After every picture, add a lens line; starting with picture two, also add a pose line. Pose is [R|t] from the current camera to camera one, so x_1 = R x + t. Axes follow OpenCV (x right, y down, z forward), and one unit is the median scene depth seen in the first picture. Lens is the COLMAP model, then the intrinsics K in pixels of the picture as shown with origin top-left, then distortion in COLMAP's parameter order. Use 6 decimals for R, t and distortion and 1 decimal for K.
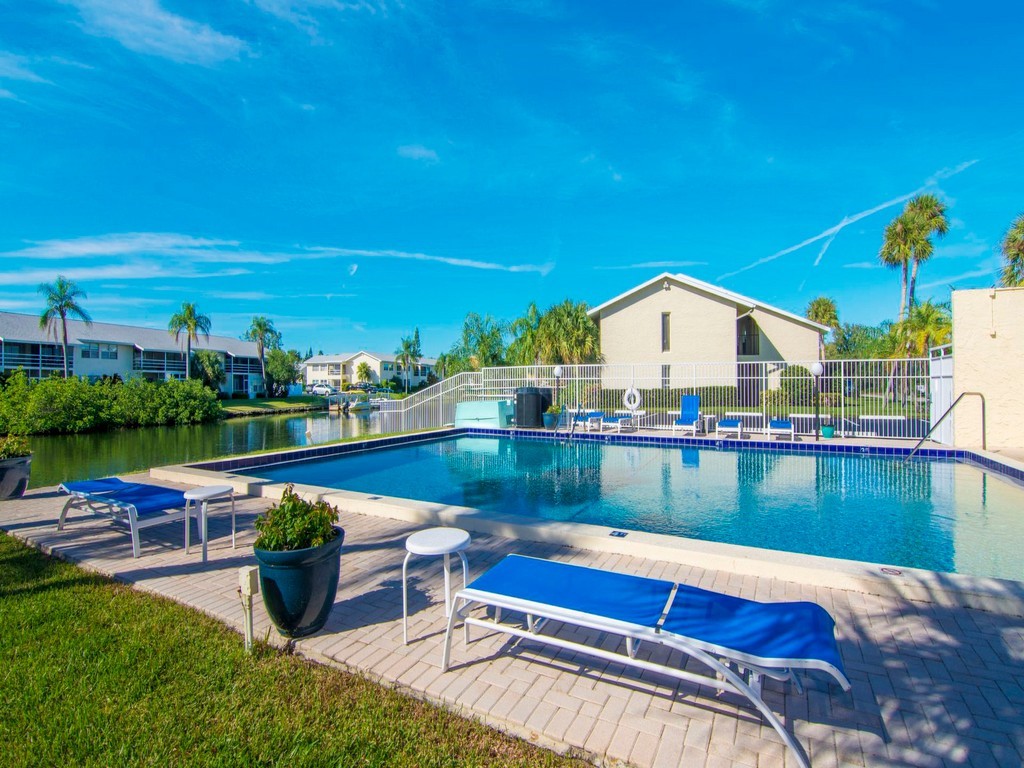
lens RADIAL K [[498.1, 0, 512.5], [0, 498.1, 394.7], [0, 0, 1]] dist [-0.001616, -0.008883]
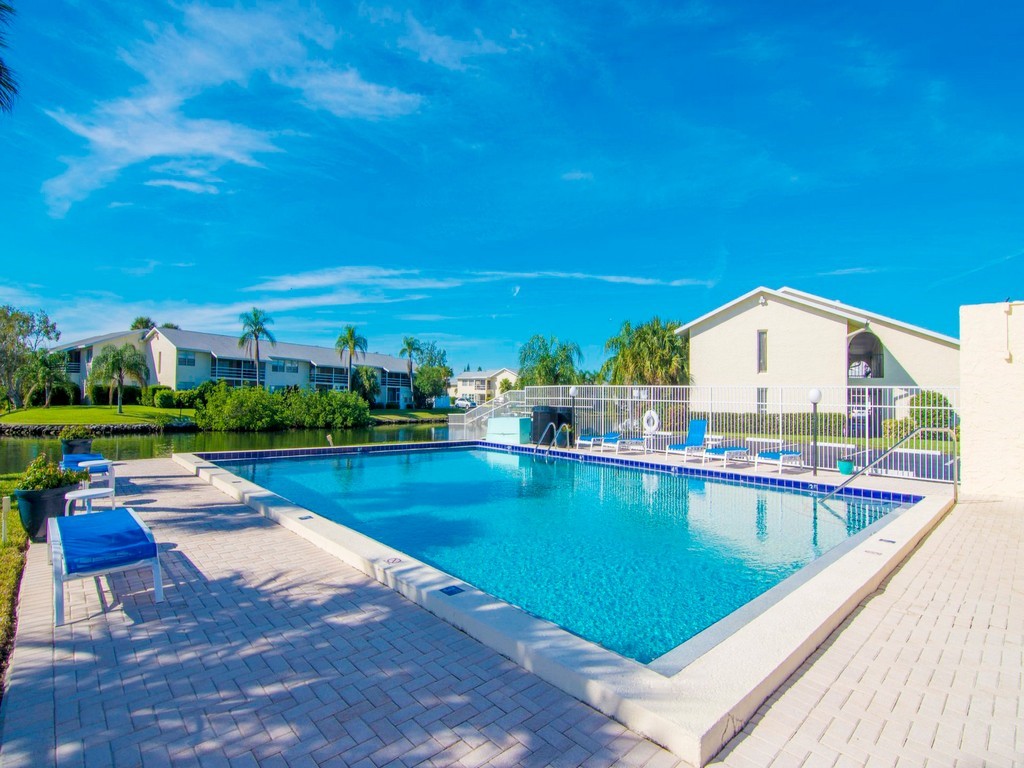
lens RADIAL K [[498.1, 0, 512.5], [0, 498.1, 394.7], [0, 0, 1]] dist [-0.001616, -0.008883]
pose [[0.950479, 0.025978, -0.309701, 0.084758], [-0.036639, 0.998918, -0.028656, -0.001619], [0.308622, 0.038584, 0.950402, -0.004696]]
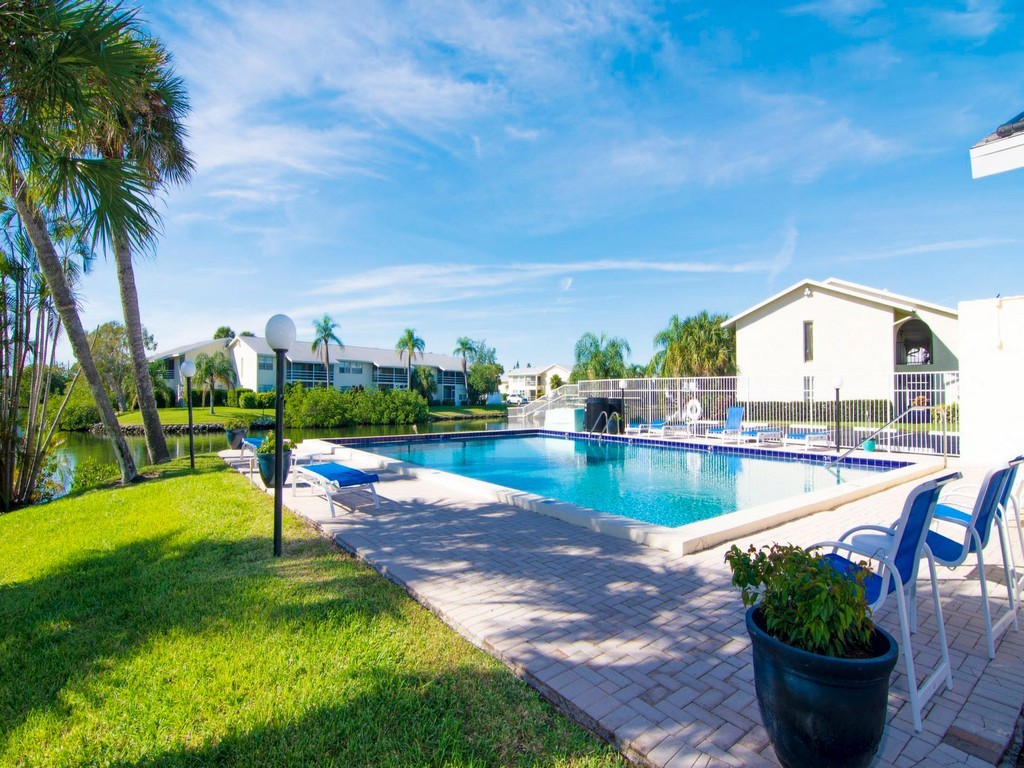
lens RADIAL K [[498.1, 0, 512.5], [0, 498.1, 394.7], [0, 0, 1]] dist [-0.001616, -0.008883]
pose [[0.915815, 0.008604, -0.401508, 0.093727], [-0.017347, 0.999685, -0.018147, 0.001001], [0.401225, 0.023585, 0.915676, -0.046246]]
